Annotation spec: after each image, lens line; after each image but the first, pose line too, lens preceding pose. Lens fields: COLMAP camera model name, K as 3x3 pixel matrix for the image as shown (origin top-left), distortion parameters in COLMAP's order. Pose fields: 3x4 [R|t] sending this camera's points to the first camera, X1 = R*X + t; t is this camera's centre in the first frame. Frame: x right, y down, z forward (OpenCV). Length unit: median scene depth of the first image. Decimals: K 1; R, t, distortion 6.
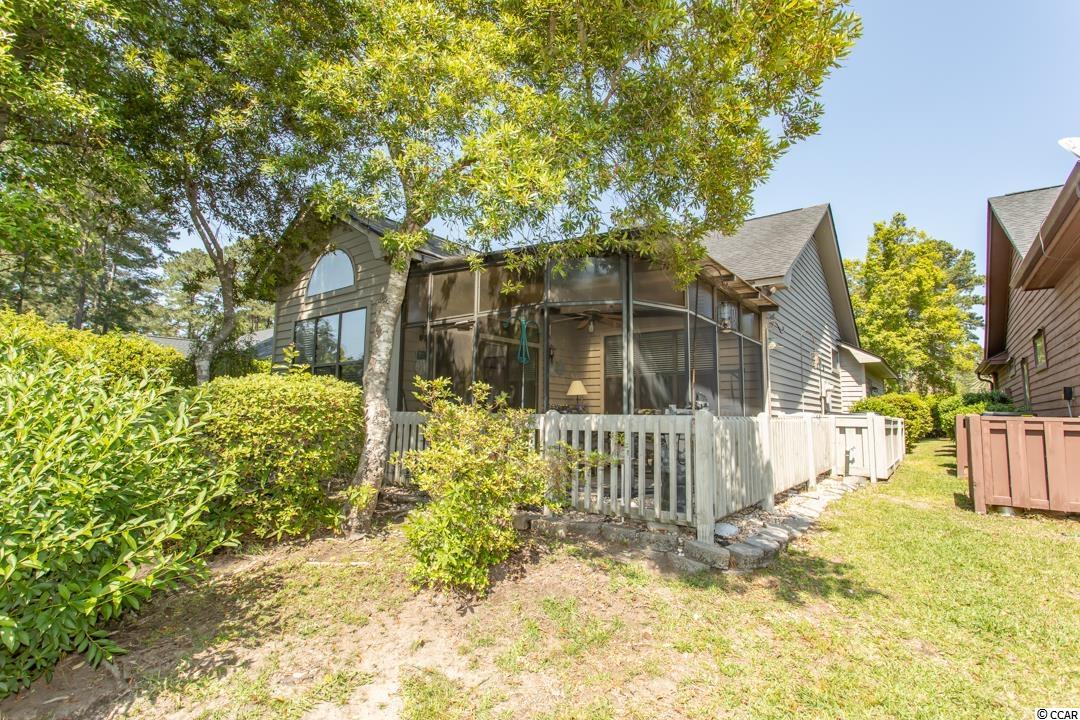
lens RADIAL K [[508.7, 0, 536.2], [0, 508.7, 358.1], [0, 0, 1]] dist [0.002581, 0.002351]
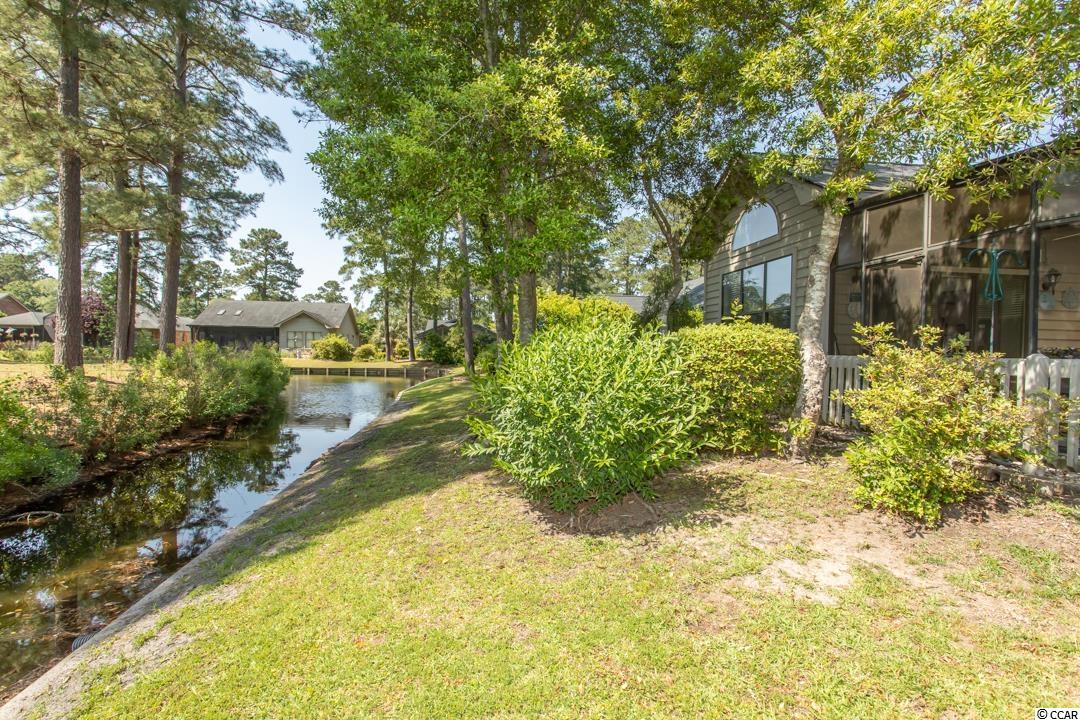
lens RADIAL K [[508.7, 0, 536.2], [0, 508.7, 358.1], [0, 0, 1]] dist [0.002581, 0.002351]
pose [[0.714688, 0.008902, -0.699386, 0.037857], [0.067133, 0.994430, 0.081259, -0.021828], [0.696214, -0.105026, 0.710110, -0.245649]]
